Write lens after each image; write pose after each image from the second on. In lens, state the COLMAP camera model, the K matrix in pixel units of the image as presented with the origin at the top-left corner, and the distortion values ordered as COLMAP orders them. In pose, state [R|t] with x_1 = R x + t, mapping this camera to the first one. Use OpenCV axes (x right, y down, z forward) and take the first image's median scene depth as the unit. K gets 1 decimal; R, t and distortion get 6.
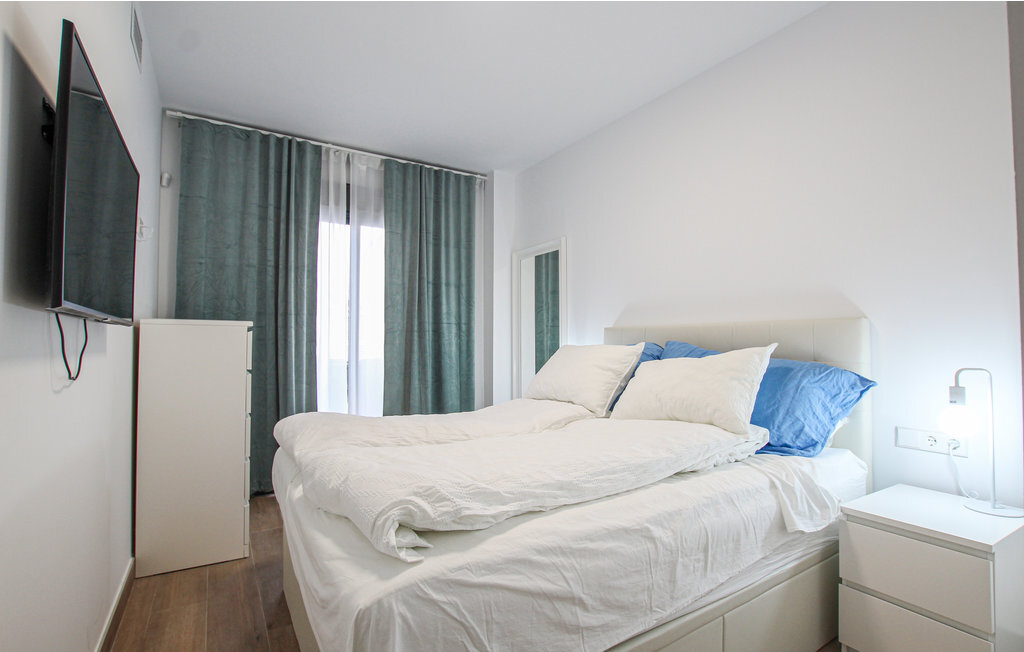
lens RADIAL K [[472.3, 0, 508.2], [0, 472.3, 324.9], [0, 0, 1]] dist [-0.023588, 0.000040]
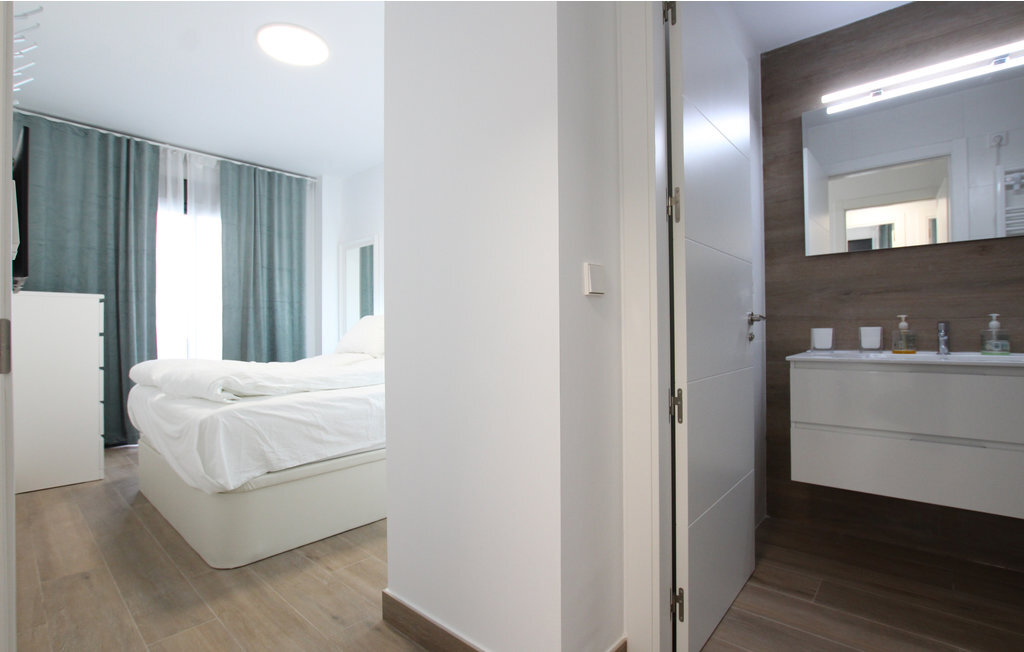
lens RADIAL K [[472.3, 0, 508.2], [0, 472.3, 324.9], [0, 0, 1]] dist [-0.023588, 0.000040]
pose [[0.960166, -0.003459, 0.279408, 0.105056], [-0.004146, 0.999637, 0.026622, 0.024591], [-0.279398, -0.026720, 0.959803, -0.346790]]
